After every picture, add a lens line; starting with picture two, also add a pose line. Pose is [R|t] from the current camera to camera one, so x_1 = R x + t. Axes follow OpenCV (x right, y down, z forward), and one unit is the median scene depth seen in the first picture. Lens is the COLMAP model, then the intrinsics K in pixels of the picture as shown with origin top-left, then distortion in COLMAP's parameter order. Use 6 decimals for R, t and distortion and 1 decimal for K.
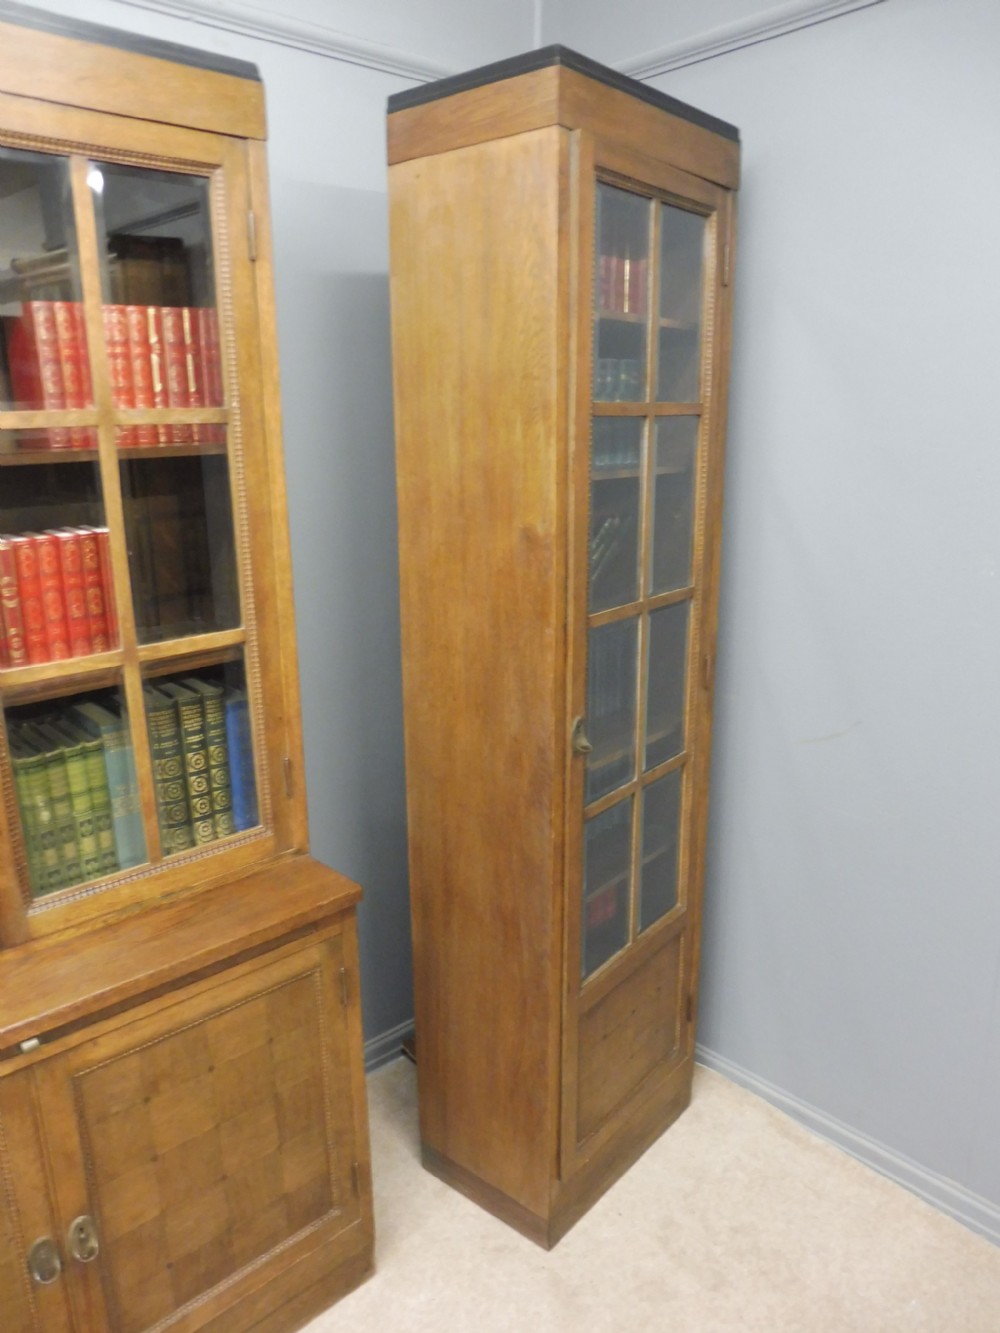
lens RADIAL K [[970.2, 0, 497.2], [0, 970.2, 674.3], [0, 0, 1]] dist [-0.037959, -0.004253]
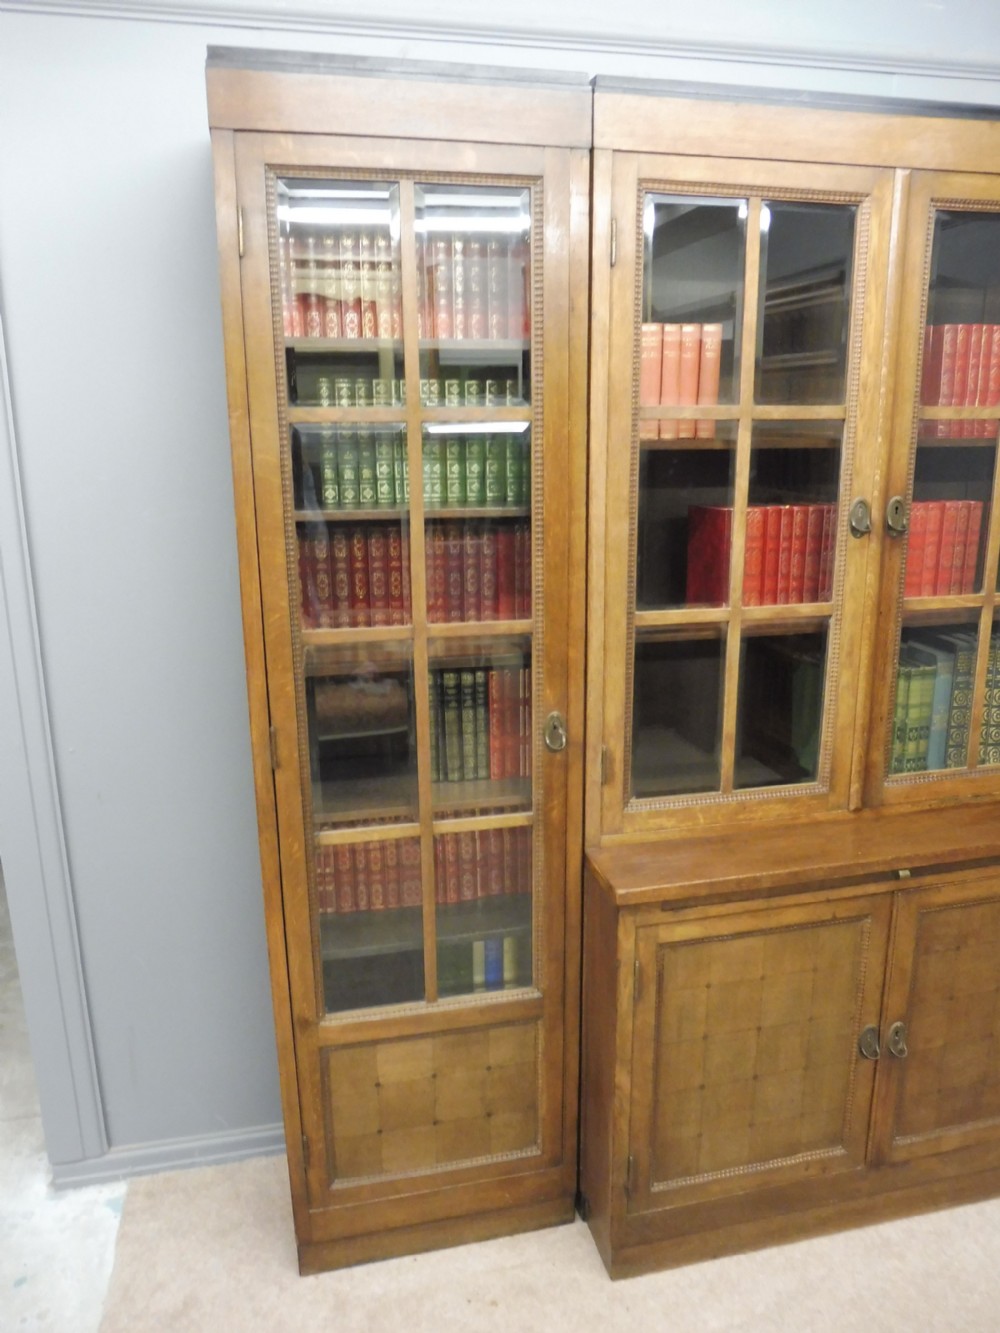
lens RADIAL K [[970.2, 0, 494.9], [0, 970.2, 673.0], [0, 0, 1]] dist [-0.037959, -0.004253]
pose [[0.867703, 0.117493, -0.482999, -0.300266], [-0.125674, 0.991950, 0.015527, 0.129703], [0.480935, 0.047227, 0.875483, -0.390765]]
